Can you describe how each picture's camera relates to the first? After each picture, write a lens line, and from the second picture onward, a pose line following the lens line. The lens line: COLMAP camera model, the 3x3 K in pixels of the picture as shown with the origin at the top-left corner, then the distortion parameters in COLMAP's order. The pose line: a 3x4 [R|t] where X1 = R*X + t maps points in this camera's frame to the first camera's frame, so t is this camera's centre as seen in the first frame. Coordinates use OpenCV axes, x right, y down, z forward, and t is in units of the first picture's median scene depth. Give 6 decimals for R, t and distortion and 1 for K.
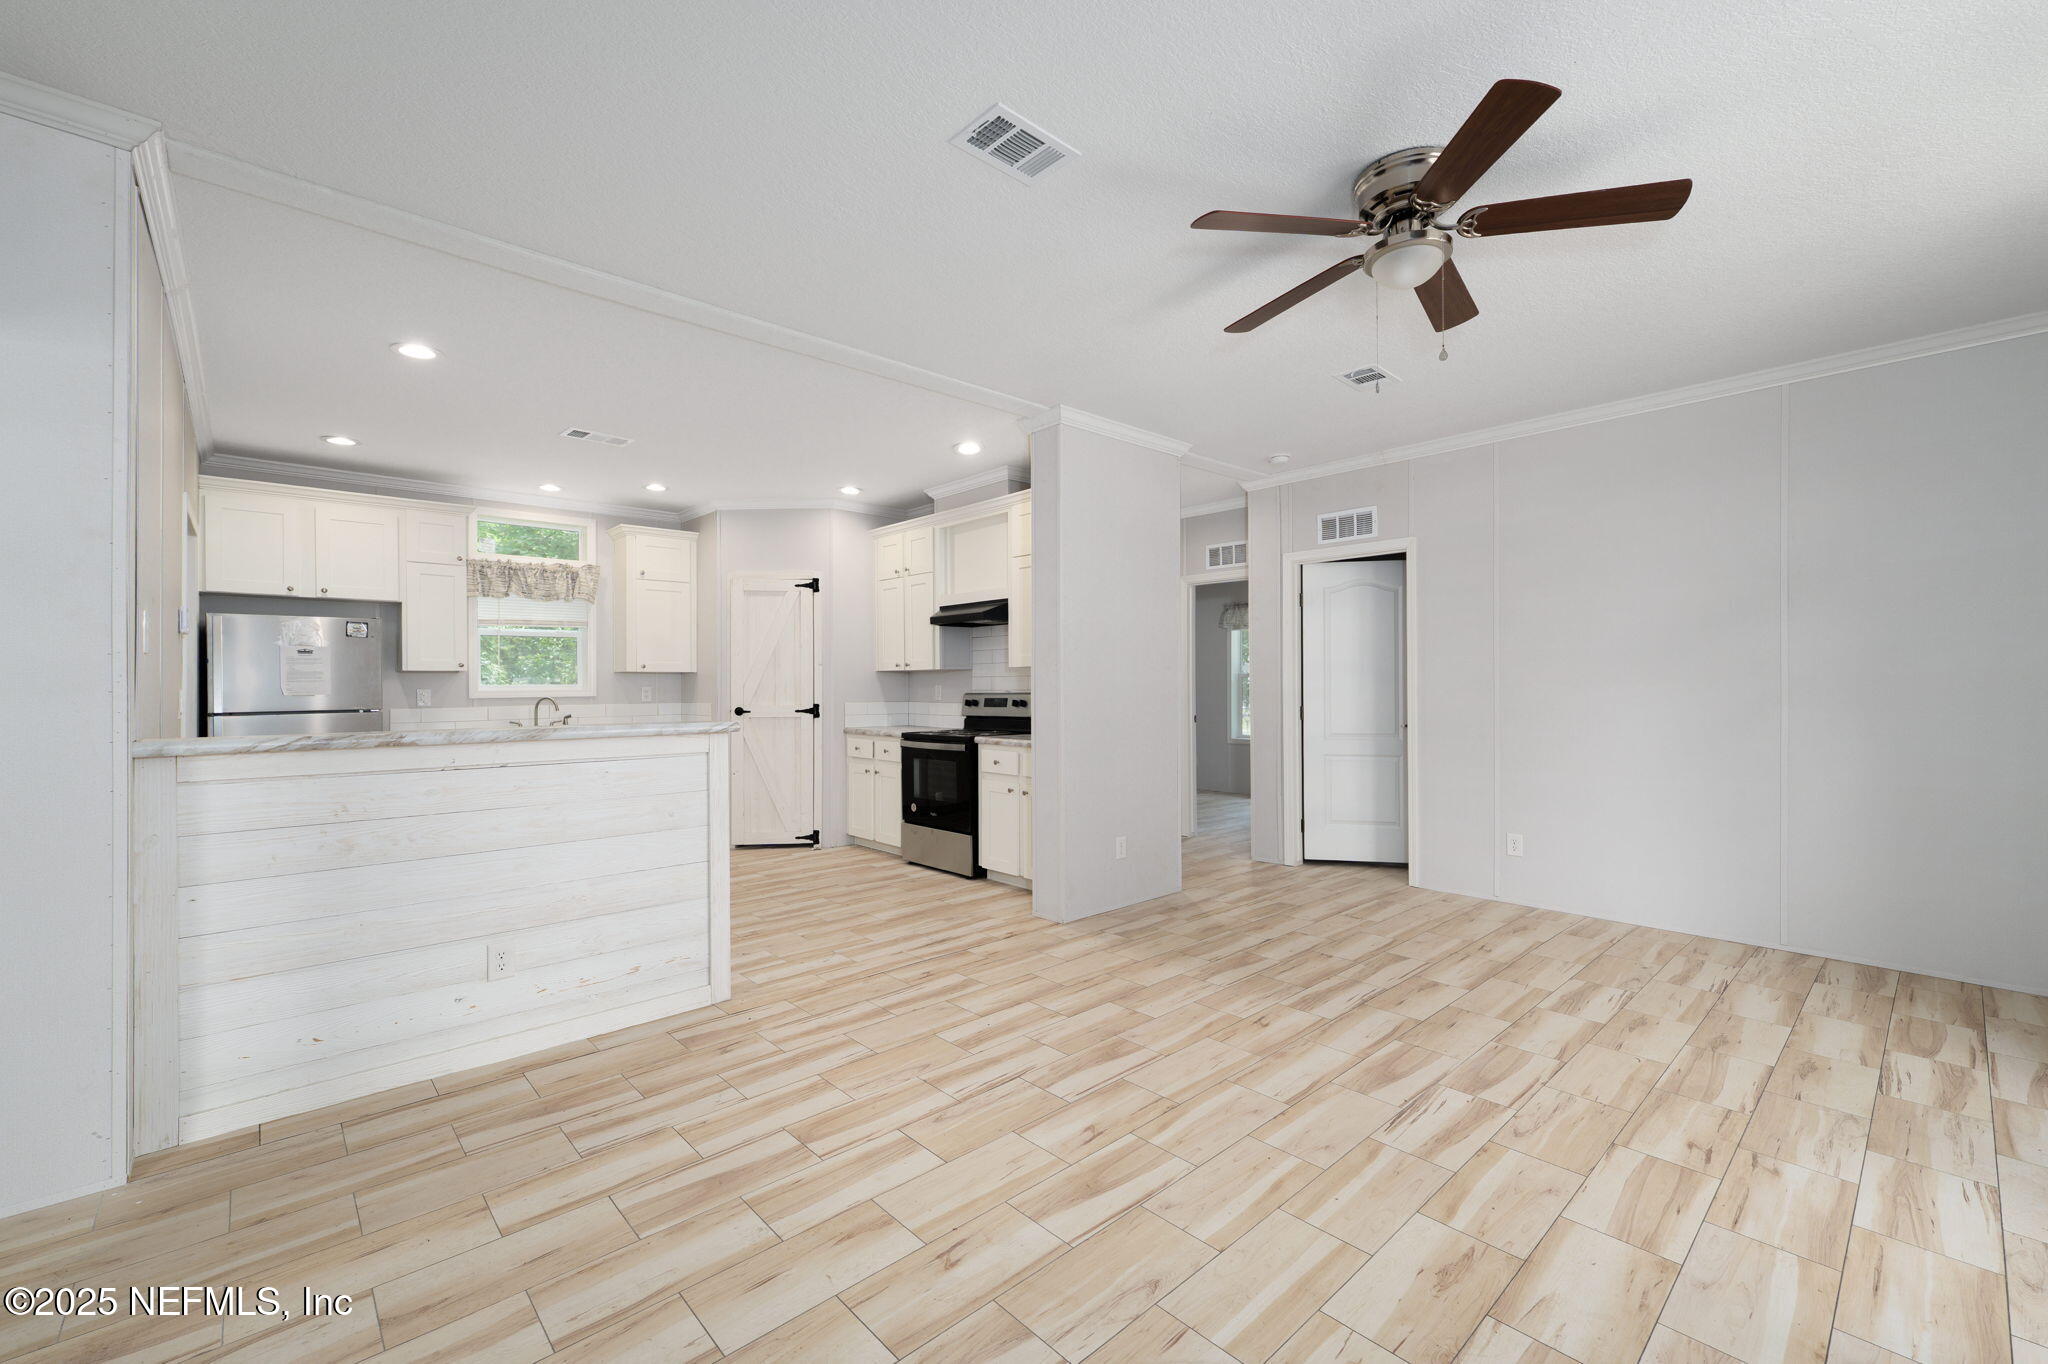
lens RADIAL K [[852.8, 0, 1021.4], [0, 852.8, 682.9], [0, 0, 1]] dist [0.009289, -0.000844]
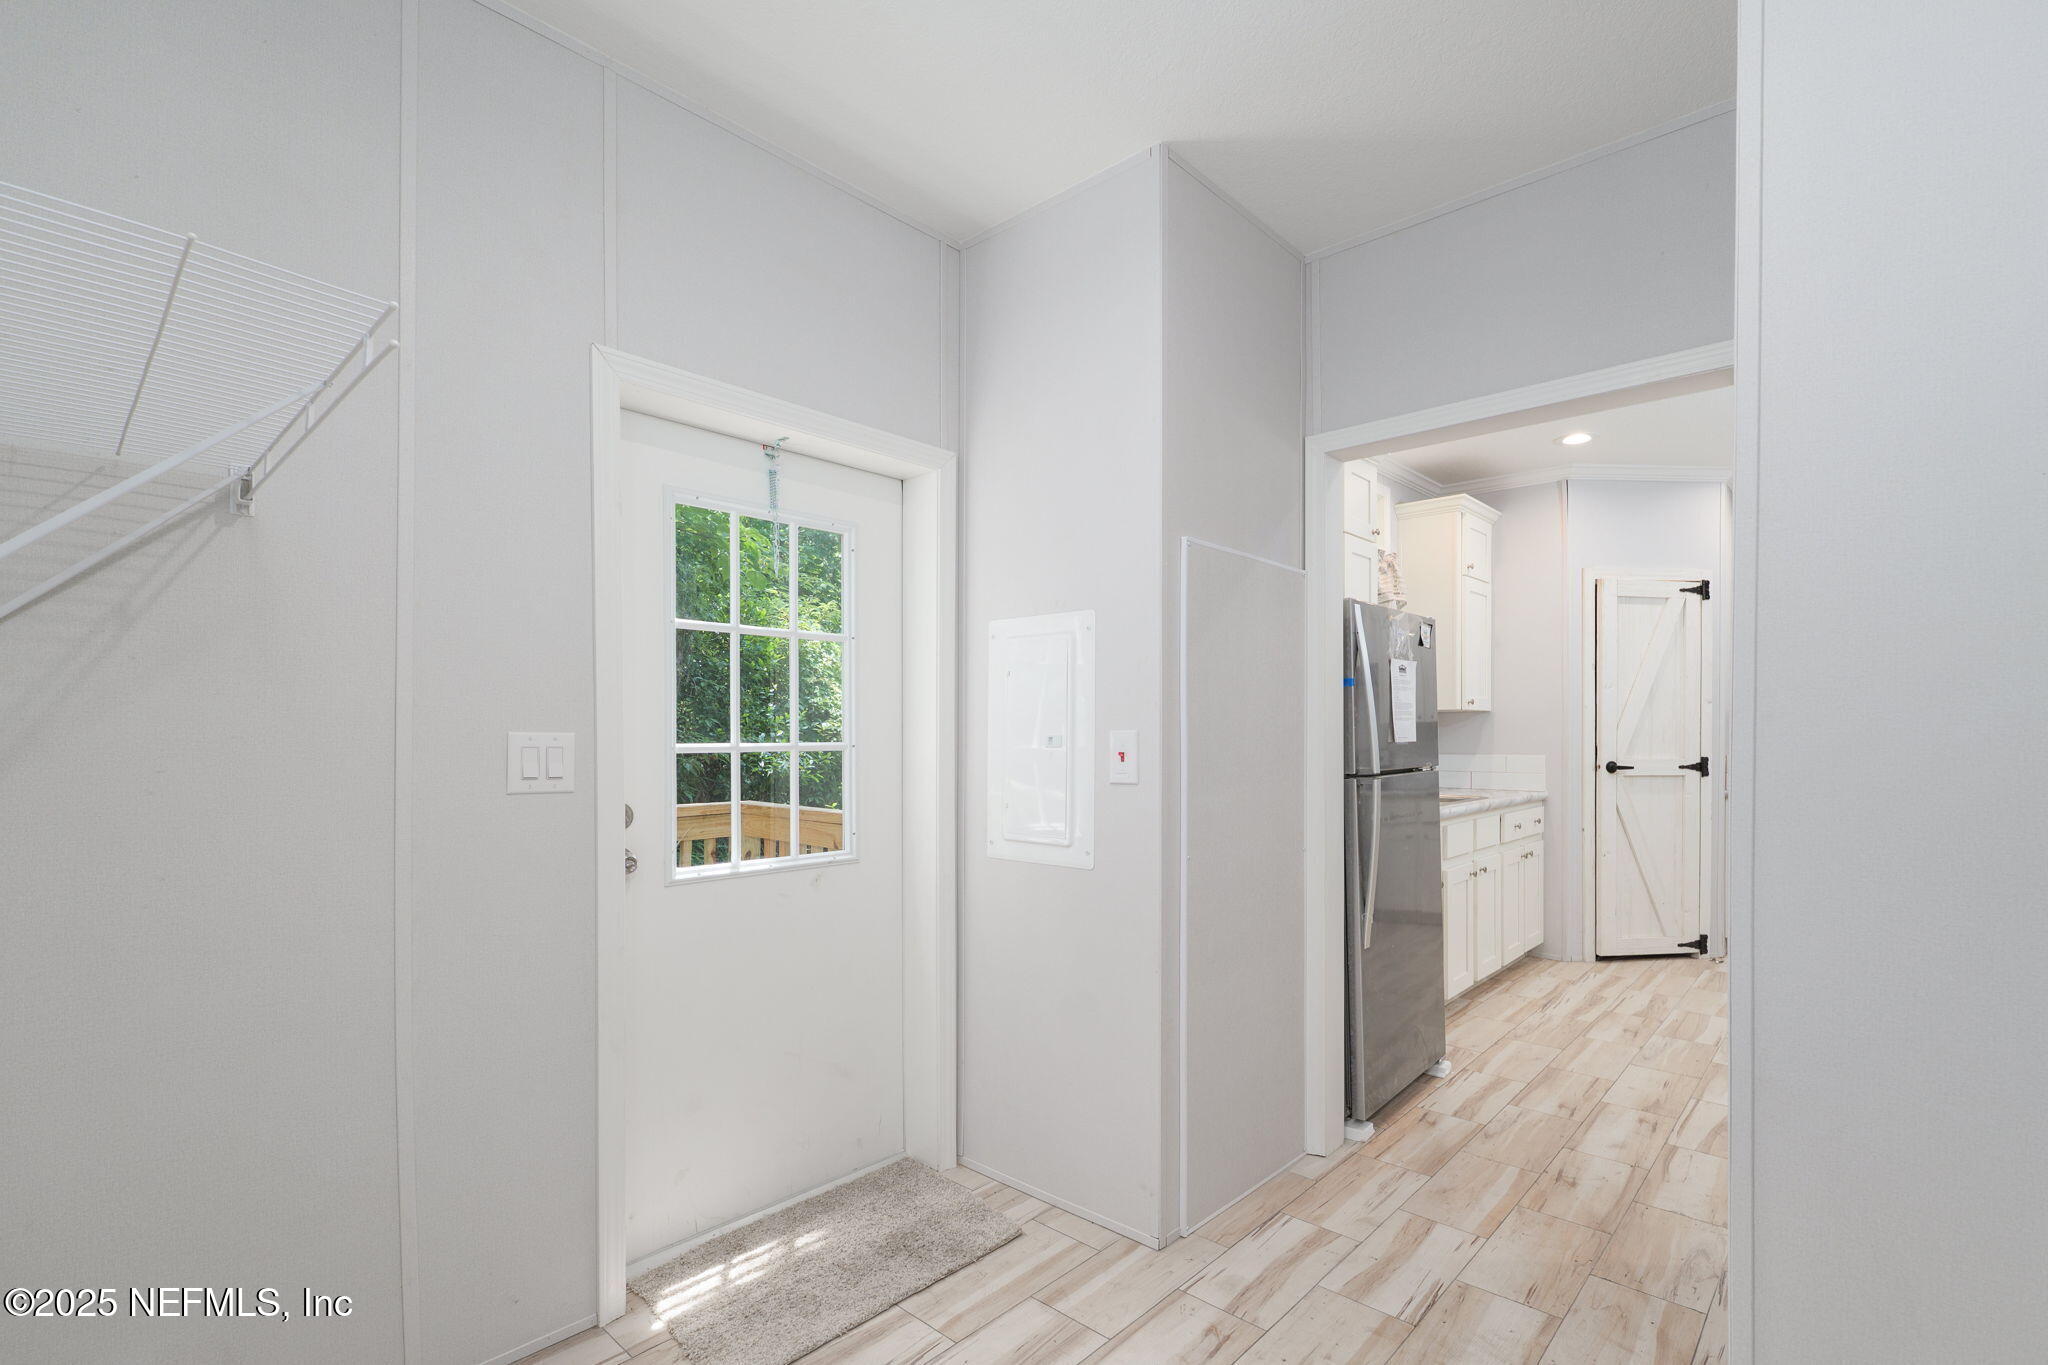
lens RADIAL K [[923.6, 0, 1110.0], [0, 923.6, 736.6], [0, 0, 1]] dist [0.003275, 0.000036]
pose [[0.990882, 0.006391, 0.134582, -1.336383], [-0.007821, 0.999918, 0.010105, 0.005857], [-0.134506, -0.011066, 0.990851, 0.480476]]
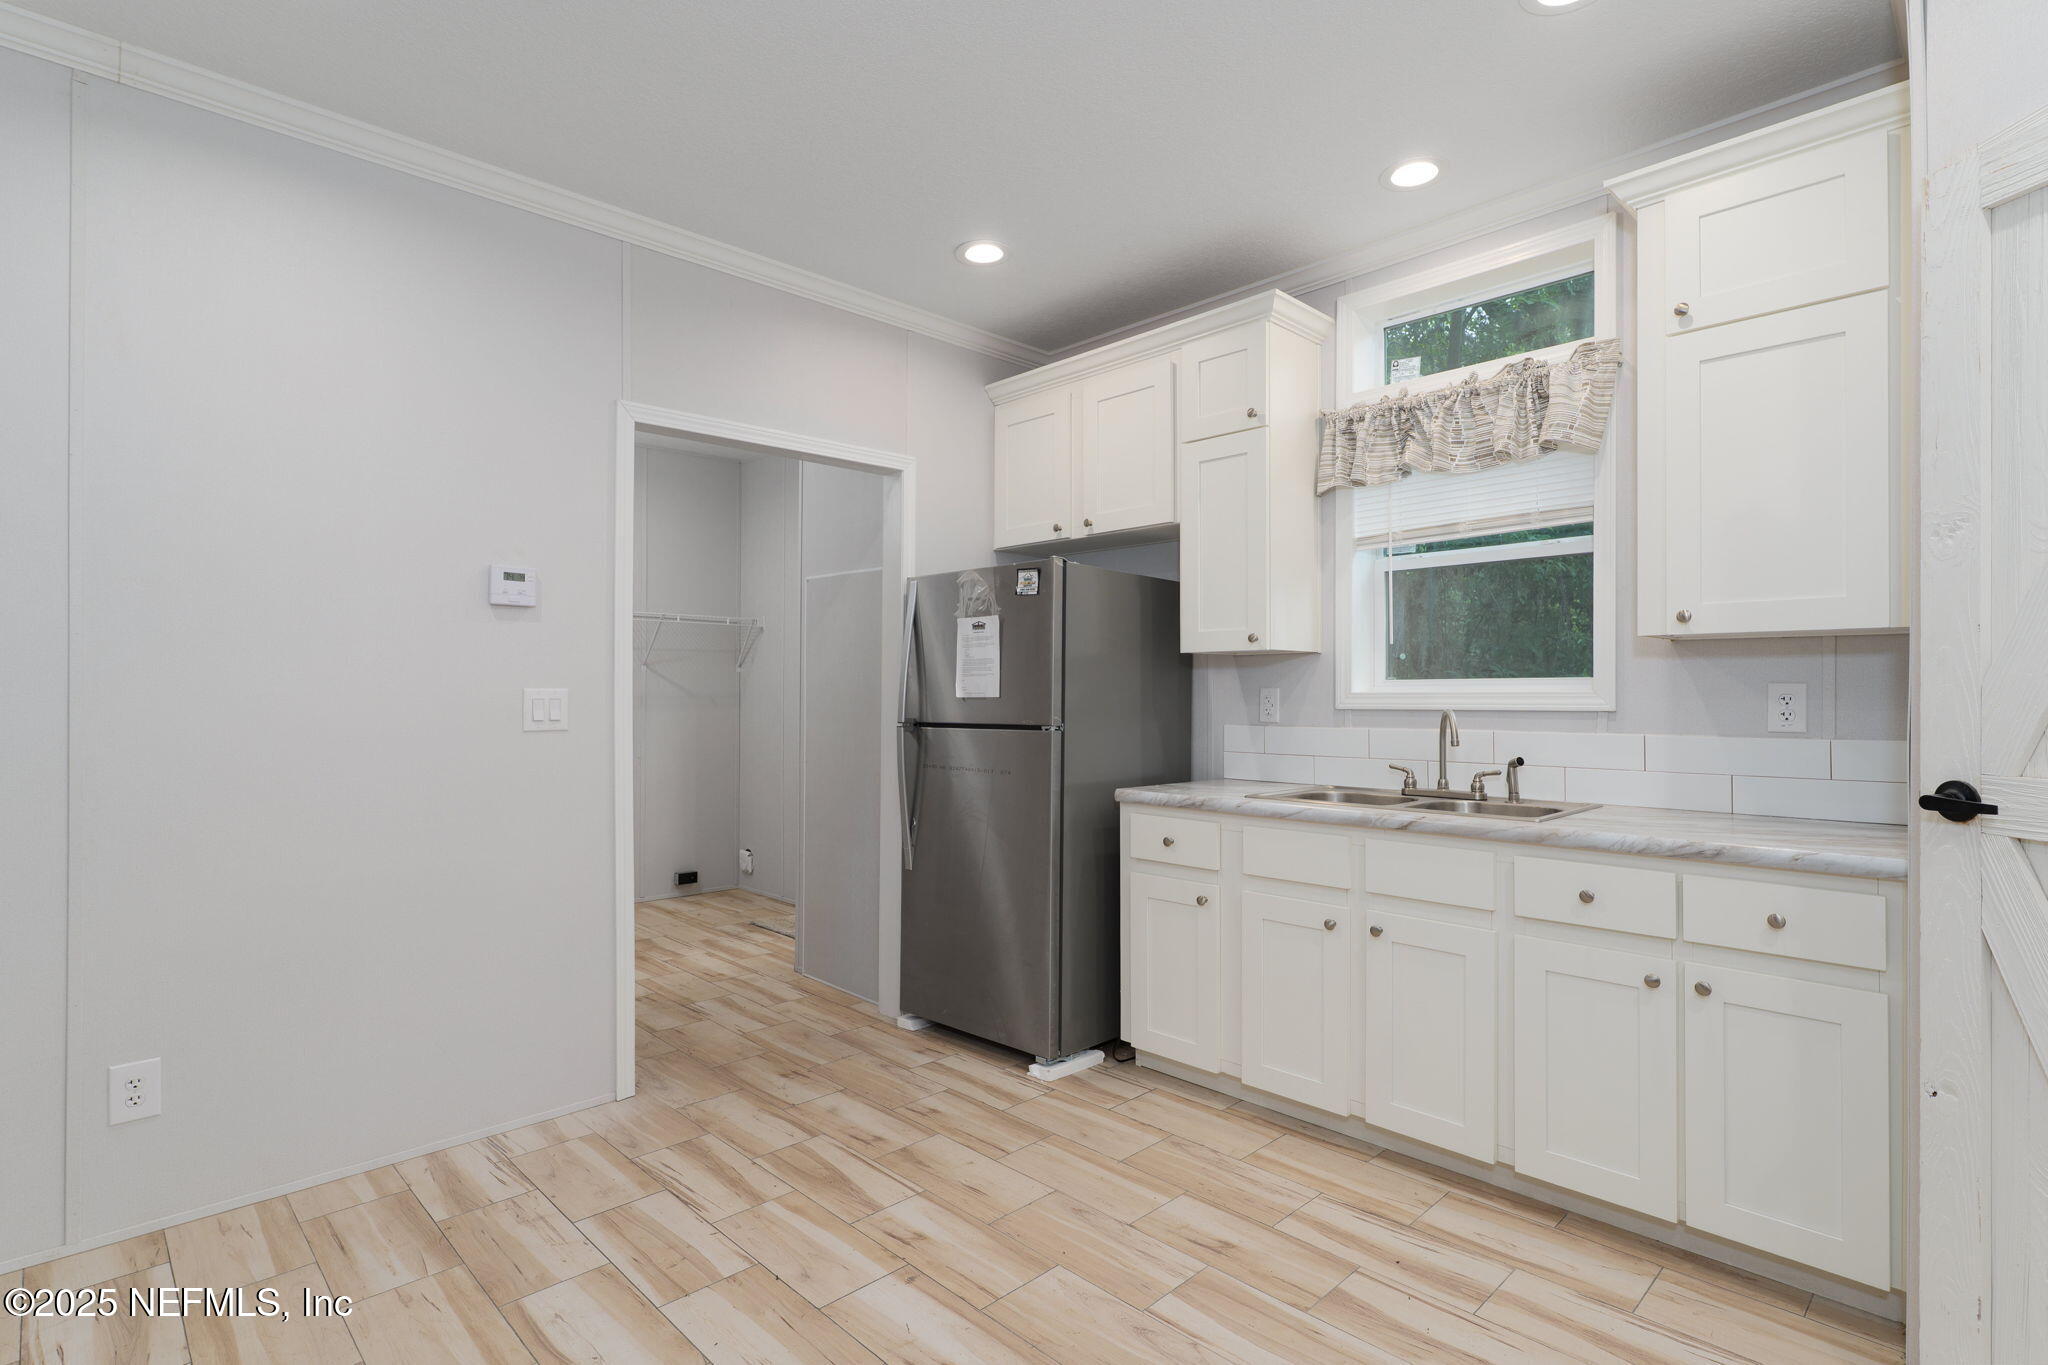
lens RADIAL K [[1012.6, 0, 1021.5], [0, 1012.6, 679.3], [0, 0, 1]] dist [0.002984, 0.001336]
pose [[0.040643, -0.004141, -0.999165, -0.144154], [0.007150, 0.999967, -0.003854, 0.004528], [0.999148, -0.006987, 0.040671, 1.204542]]
